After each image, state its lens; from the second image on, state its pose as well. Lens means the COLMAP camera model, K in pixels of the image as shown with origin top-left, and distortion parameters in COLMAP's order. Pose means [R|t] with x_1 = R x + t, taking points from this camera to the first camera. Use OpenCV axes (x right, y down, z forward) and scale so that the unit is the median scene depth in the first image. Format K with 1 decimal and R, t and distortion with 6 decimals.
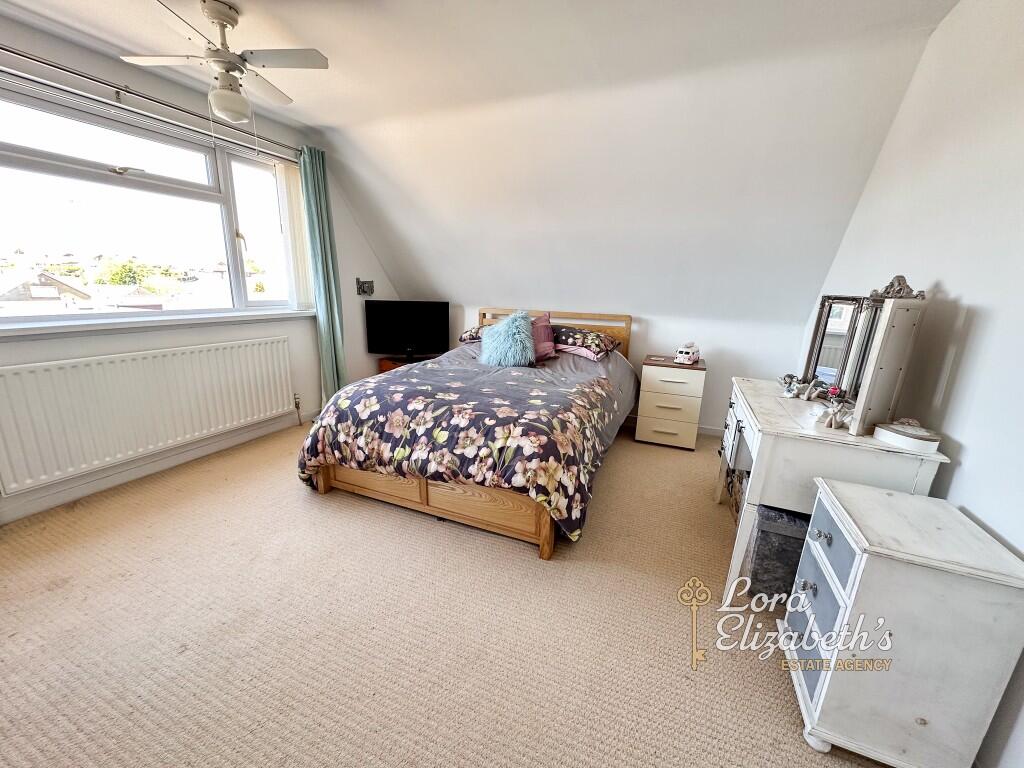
lens RADIAL K [[407.5, 0, 514.0], [0, 407.5, 383.7], [0, 0, 1]] dist [-0.001214, -0.000197]
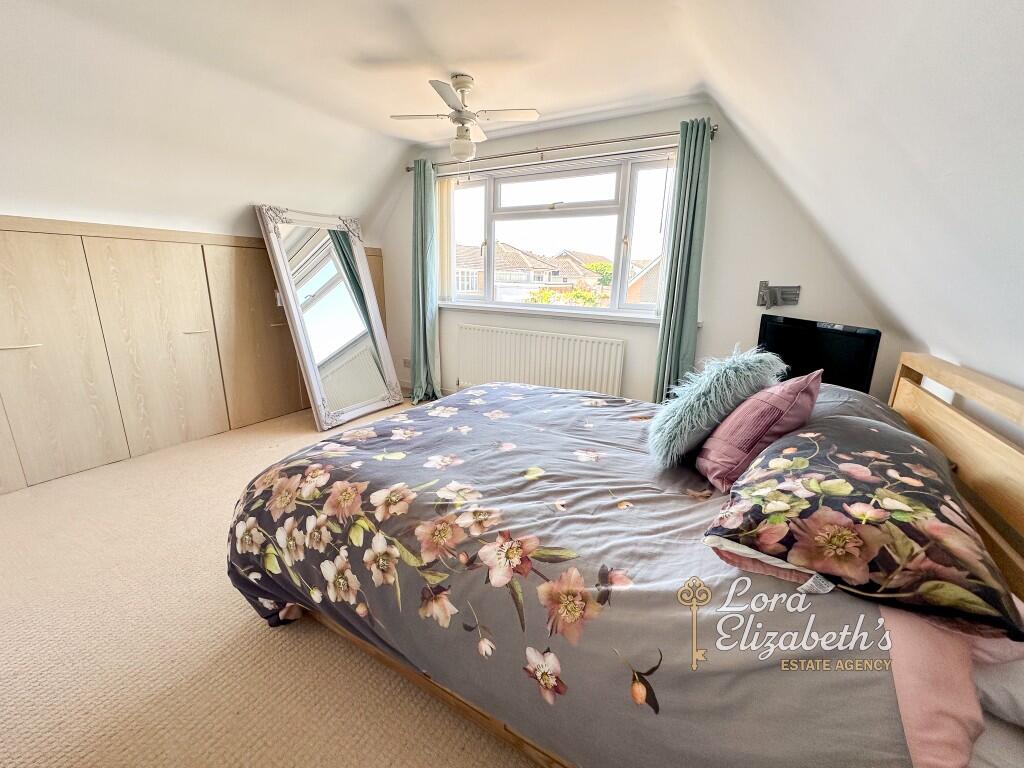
lens RADIAL K [[412.9, 0, 512.0], [0, 412.9, 384.0], [0, 0, 1]] dist [-0.000765, -0.000068]
pose [[-0.116416, 0.222006, -0.968071, 0.526718], [-0.263021, 0.933008, 0.245595, -0.224832], [0.957741, 0.283214, -0.050225, 0.966616]]
